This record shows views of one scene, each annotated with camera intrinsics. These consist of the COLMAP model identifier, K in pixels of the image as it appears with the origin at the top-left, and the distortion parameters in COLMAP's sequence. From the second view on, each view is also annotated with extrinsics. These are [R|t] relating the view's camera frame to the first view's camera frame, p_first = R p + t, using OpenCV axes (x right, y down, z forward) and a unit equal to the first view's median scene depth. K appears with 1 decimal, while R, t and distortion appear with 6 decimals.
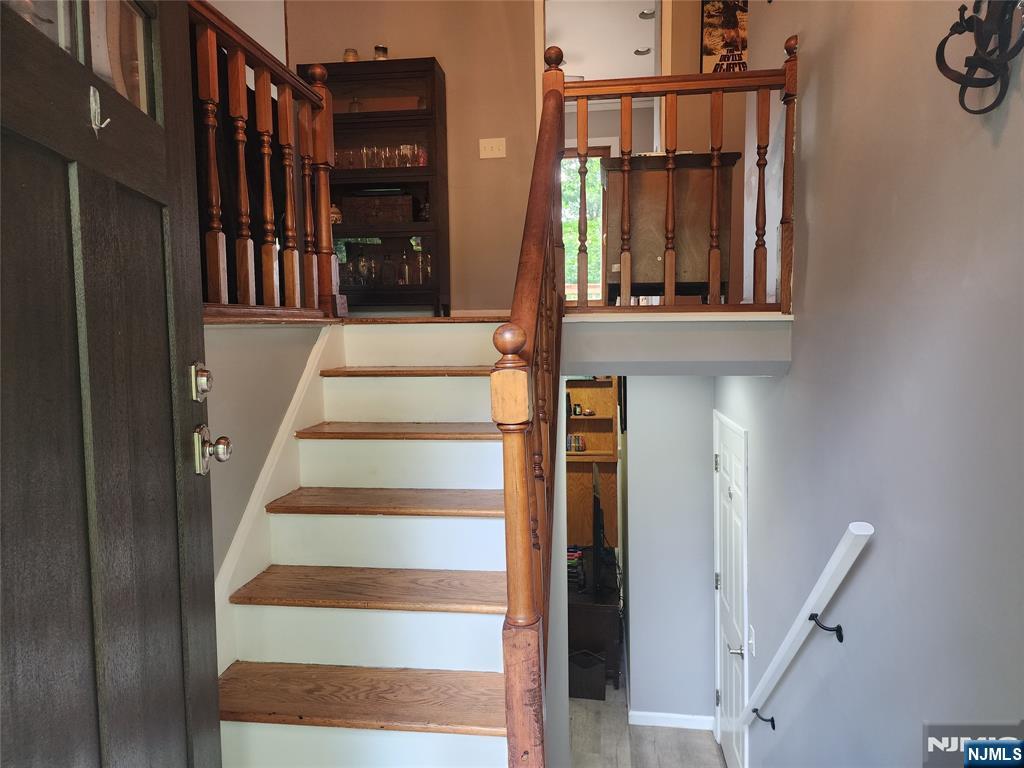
lens RADIAL K [[685.4, 0, 508.5], [0, 685.4, 385.5], [0, 0, 1]] dist [0.085095, -0.066724]
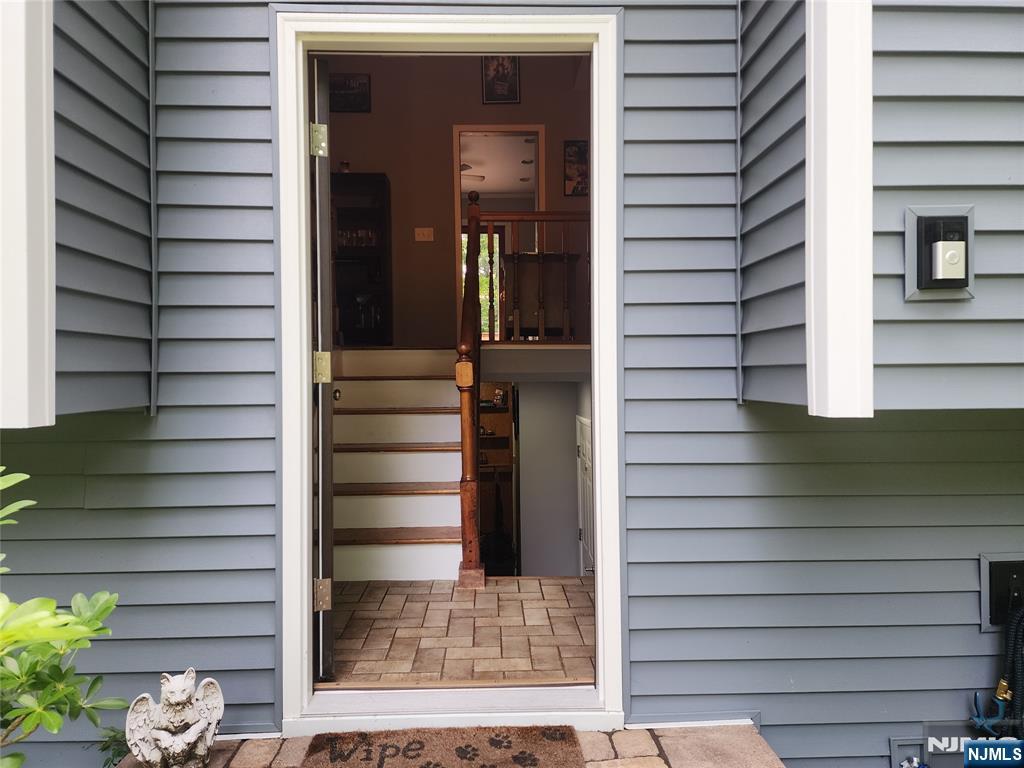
lens RADIAL K [[685.4, 0, 508.5], [0, 685.4, 385.5], [0, 0, 1]] dist [0.085095, -0.066724]
pose [[0.988504, 0.003354, 0.151161, -0.070505], [0.007764, 0.997309, -0.072897, 0.079125], [-0.150998, 0.073232, 0.985818, -0.442113]]
